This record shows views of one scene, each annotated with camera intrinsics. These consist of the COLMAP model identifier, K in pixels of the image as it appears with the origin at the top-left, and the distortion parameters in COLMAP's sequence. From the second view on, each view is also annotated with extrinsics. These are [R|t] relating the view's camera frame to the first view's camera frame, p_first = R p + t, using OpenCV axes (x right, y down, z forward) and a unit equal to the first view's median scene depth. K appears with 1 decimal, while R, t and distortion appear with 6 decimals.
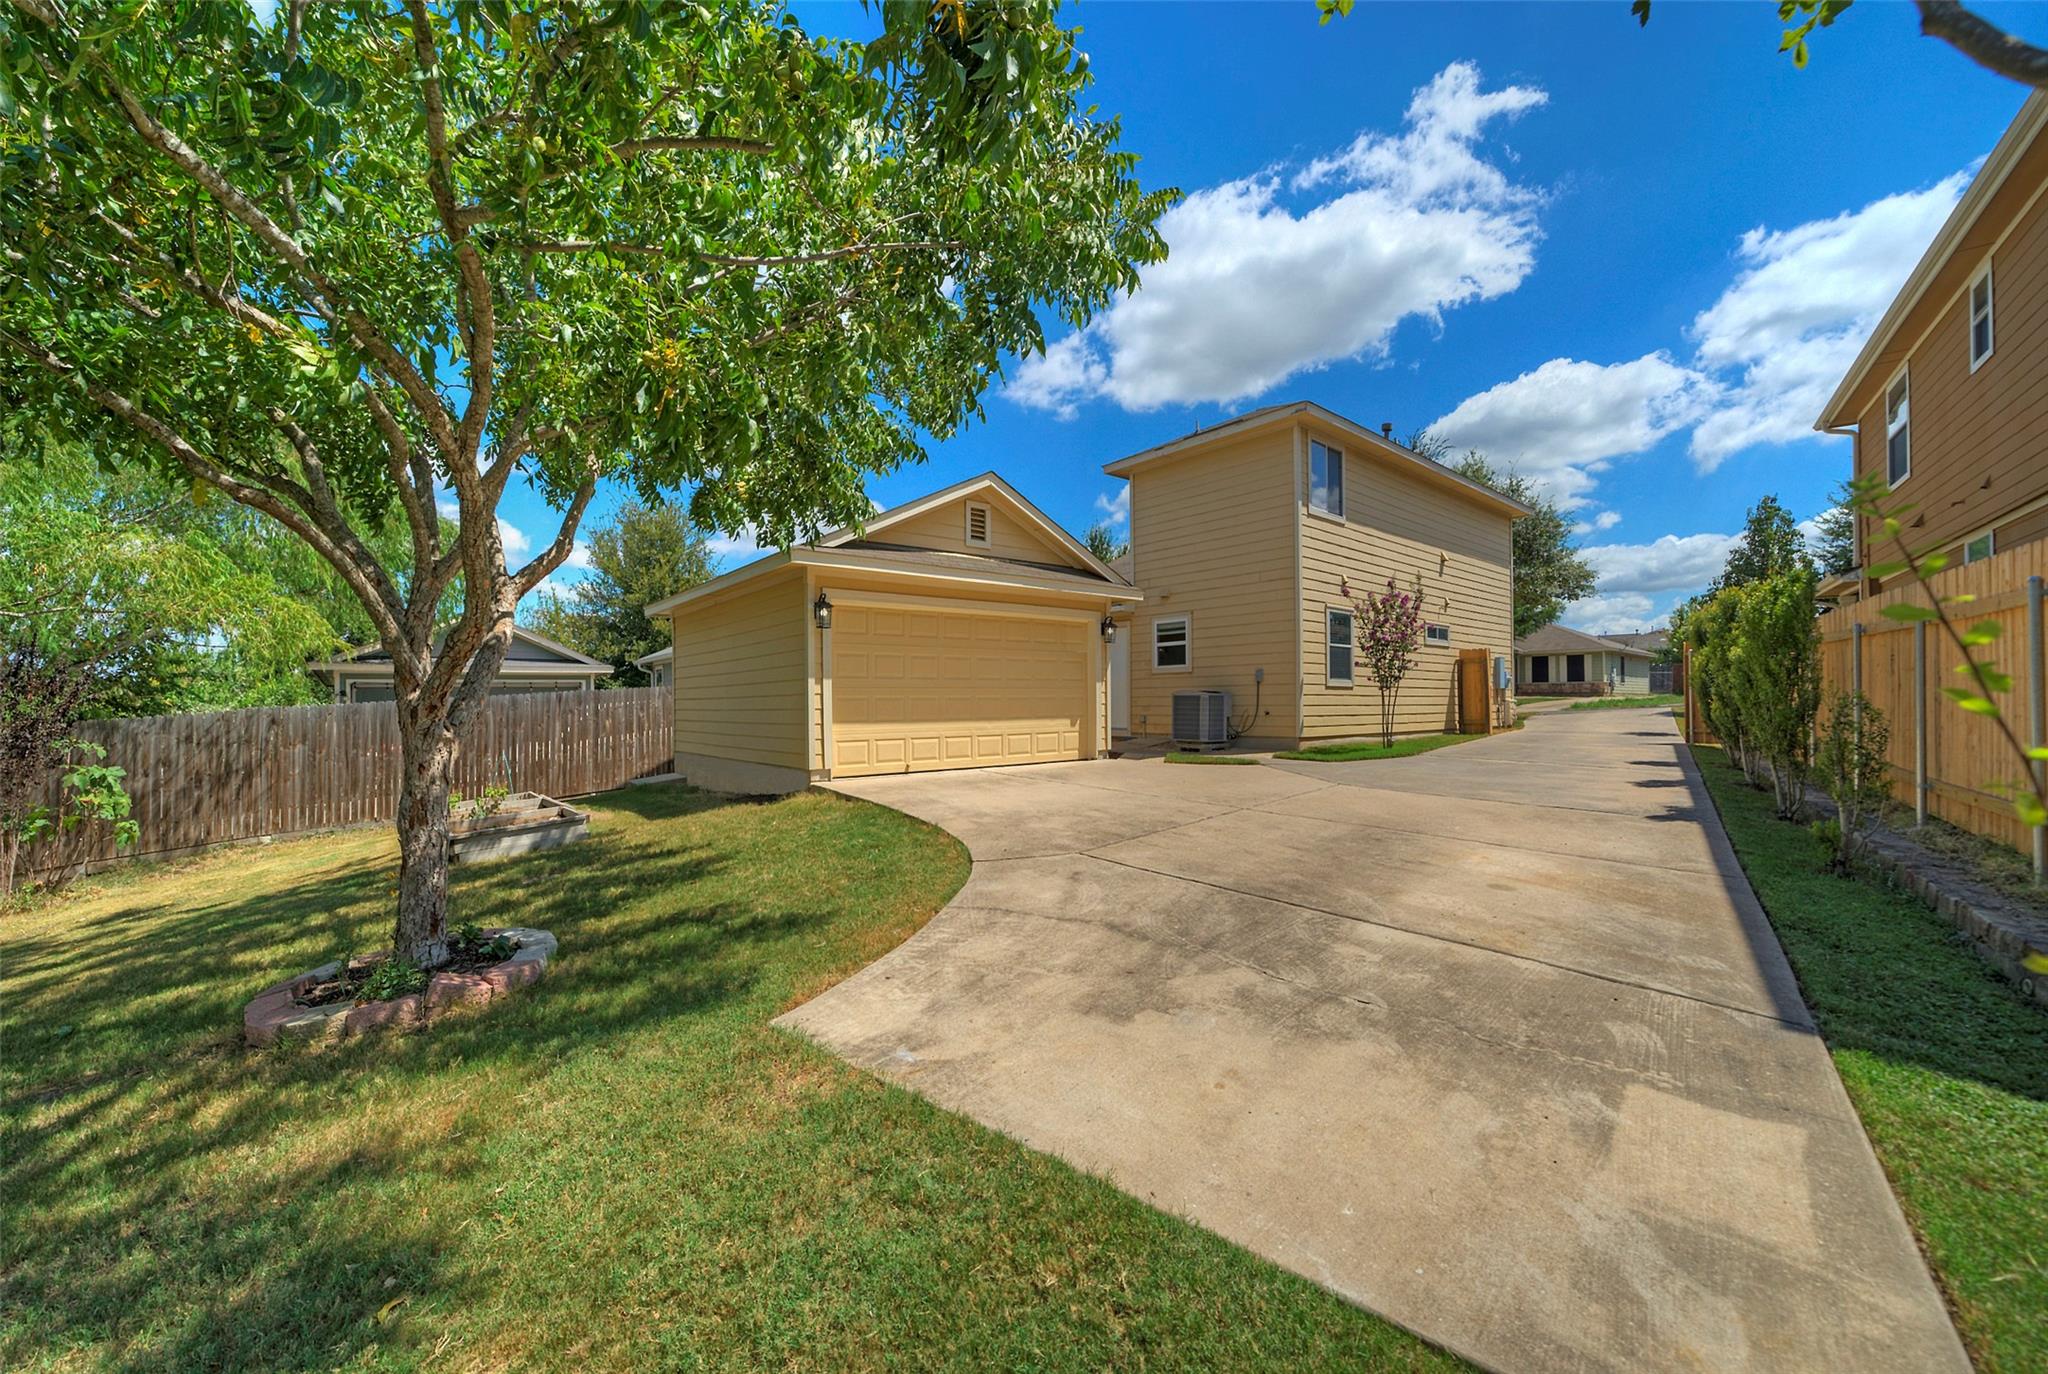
lens RADIAL K [[810.5, 0, 1106.1], [0, 810.5, 683.6], [0, 0, 1]] dist [-0.000174, -0.000022]
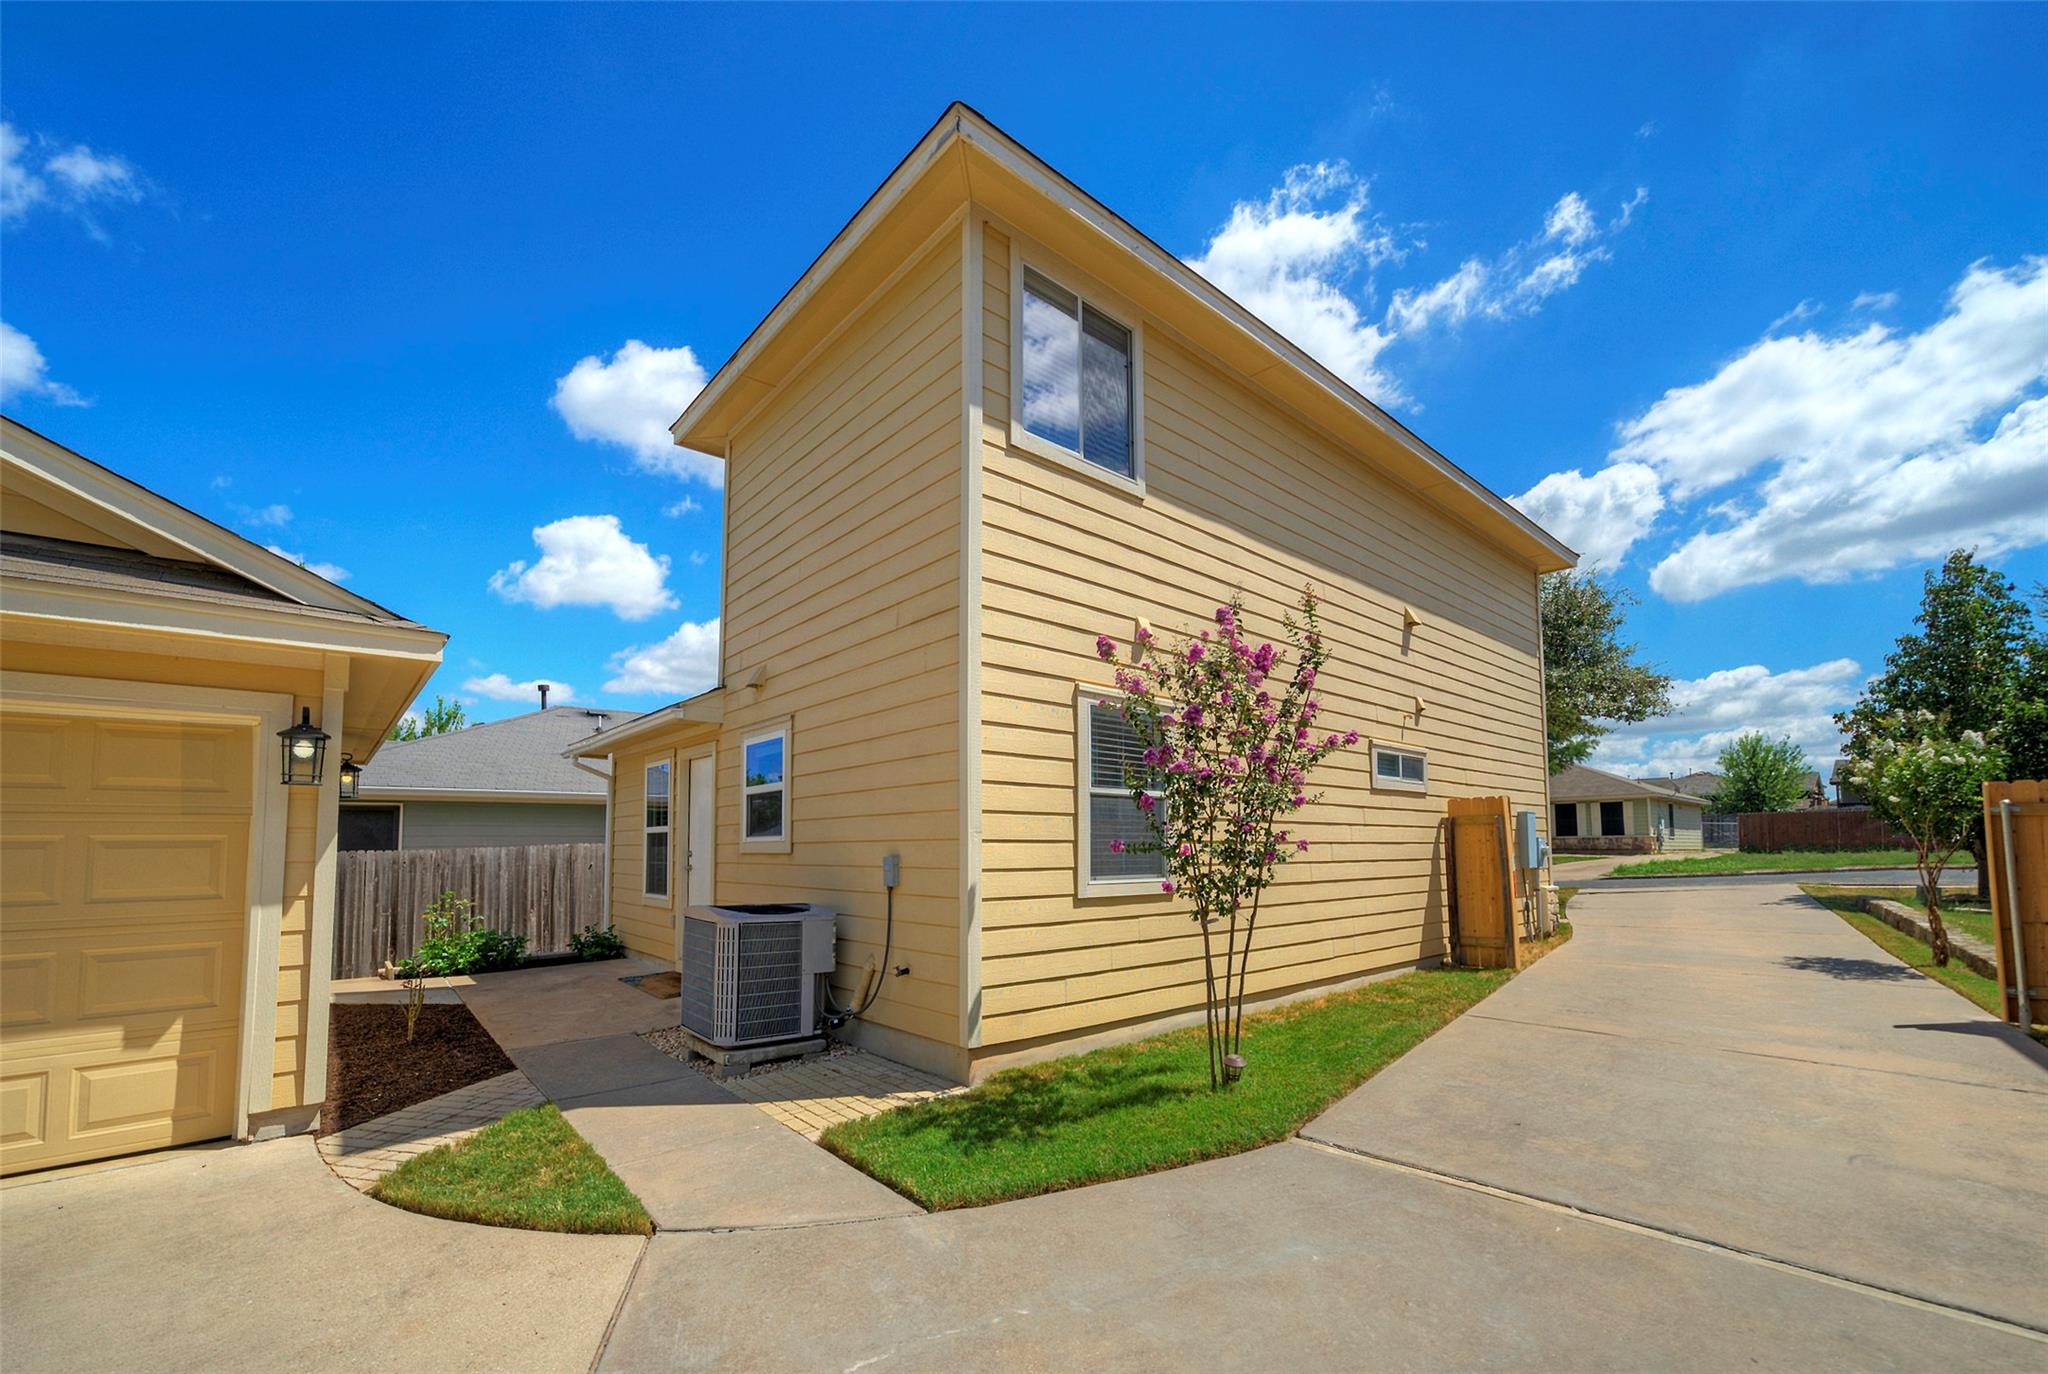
lens RADIAL K [[837.2, 0, 992.9], [0, 837.2, 778.6], [0, 0, 1]] dist [-0.014890, -0.000267]
pose [[0.994760, -0.000850, -0.102237, 0.206853], [-0.005341, 0.998168, -0.060270, -0.021650], [0.102101, 0.060500, 0.992933, 0.453770]]
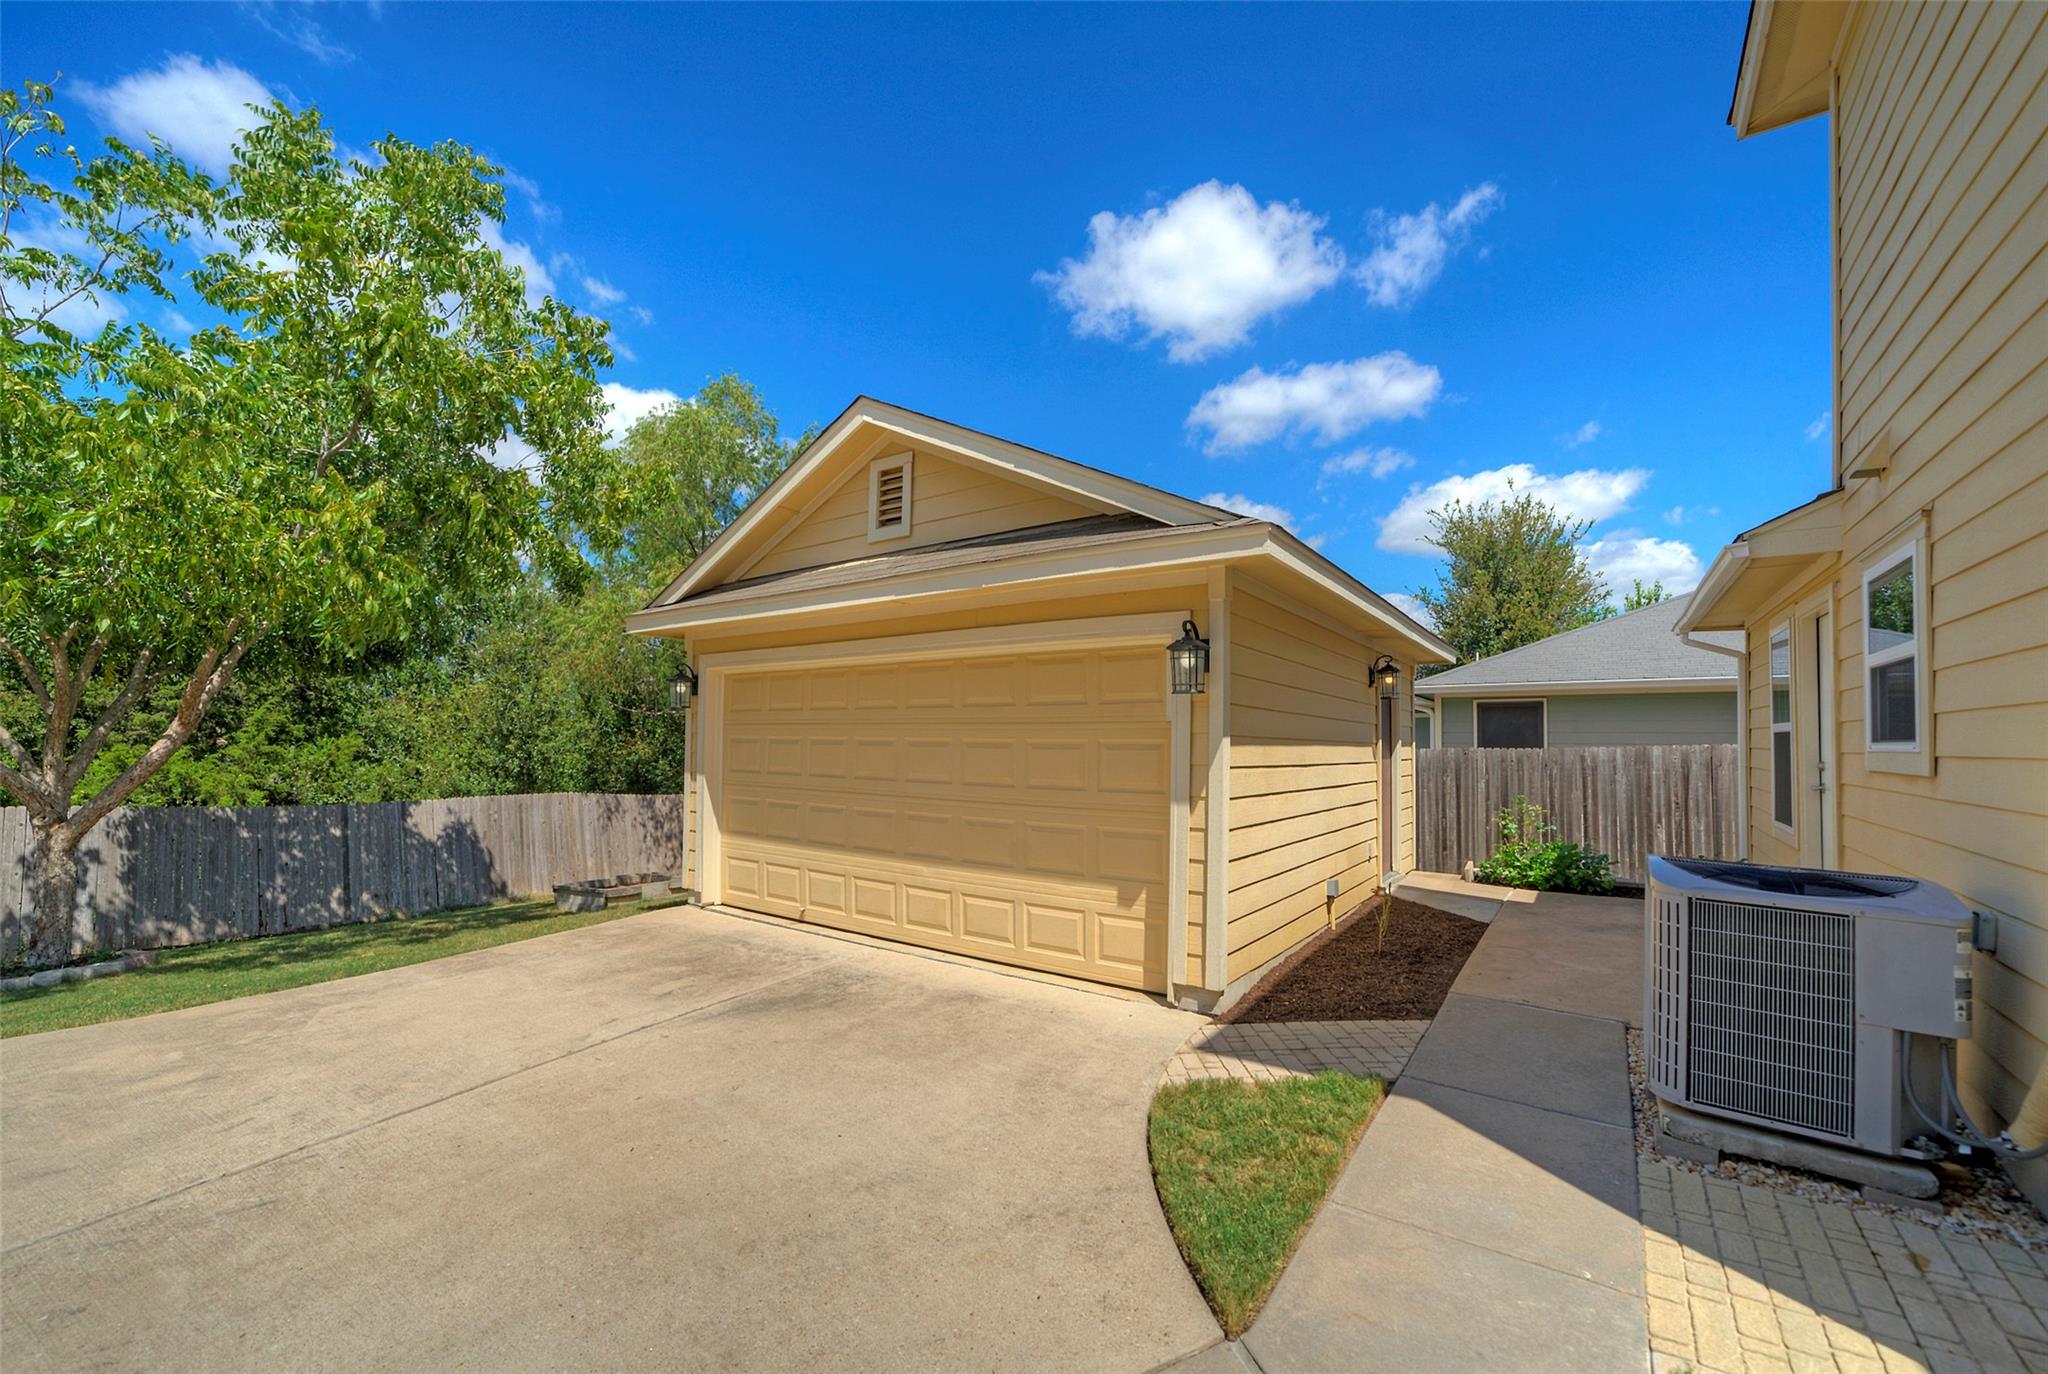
lens RADIAL K [[820.7, 0, 1031.3], [0, 820.7, 716.0], [0, 0, 1]] dist [0.001557, 0.000398]
pose [[0.166020, -0.008748, -0.986084, 0.228595], [0.009664, 0.999927, -0.007244, -0.024994], [0.986075, -0.008327, 0.166093, 0.568326]]
